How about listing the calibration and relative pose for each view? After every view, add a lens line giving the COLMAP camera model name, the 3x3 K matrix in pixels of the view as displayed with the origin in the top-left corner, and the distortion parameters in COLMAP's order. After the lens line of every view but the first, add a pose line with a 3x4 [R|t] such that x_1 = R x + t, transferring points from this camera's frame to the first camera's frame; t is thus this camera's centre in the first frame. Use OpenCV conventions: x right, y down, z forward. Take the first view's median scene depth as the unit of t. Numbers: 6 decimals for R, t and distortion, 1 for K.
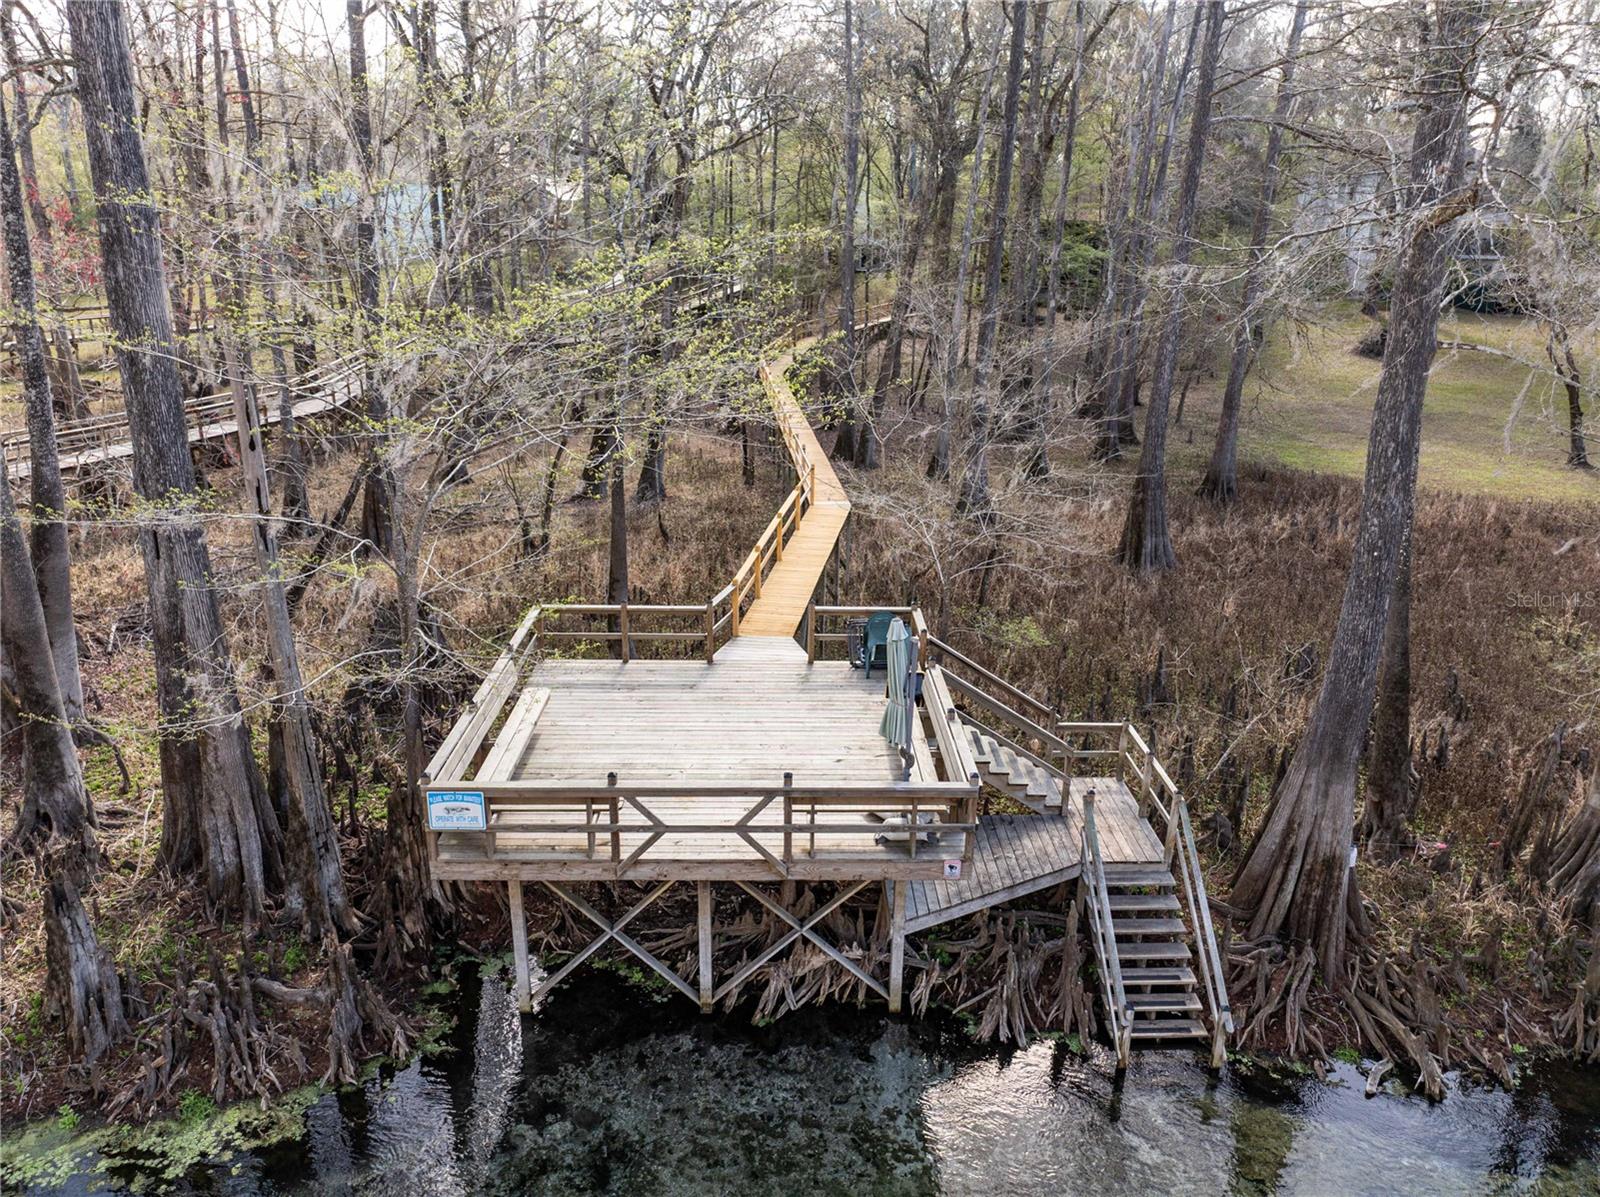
lens RADIAL K [[1117.6, 0, 805.7], [0, 1117.6, 596.8], [0, 0, 1]] dist [-0.040330, 0.009698]
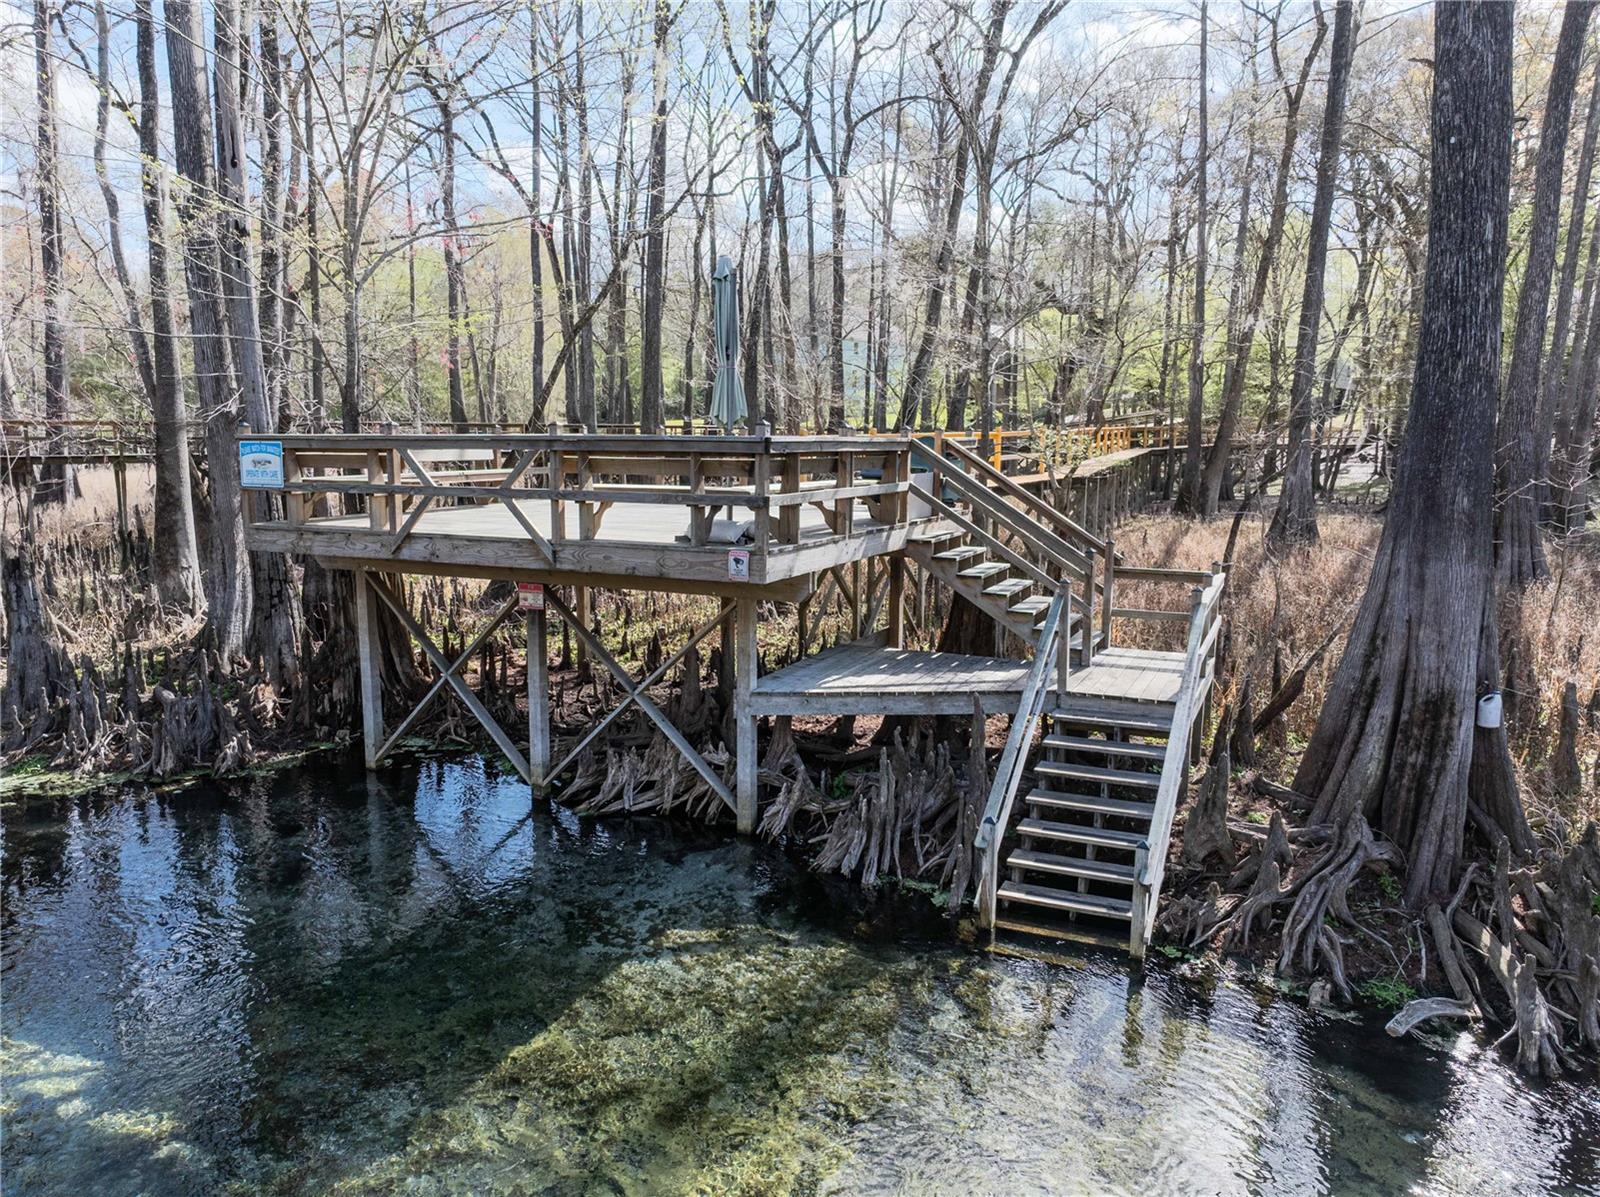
lens RADIAL K [[1117.6, 0, 795.5], [0, 1117.6, 602.0], [0, 0, 1]] dist [-0.040330, 0.009698]
pose [[0.900954, 0.053750, -0.430574, 0.461475], [-0.127565, 0.981258, -0.144430, 0.352540], [0.414741, 0.185051, 0.890924, 0.344802]]
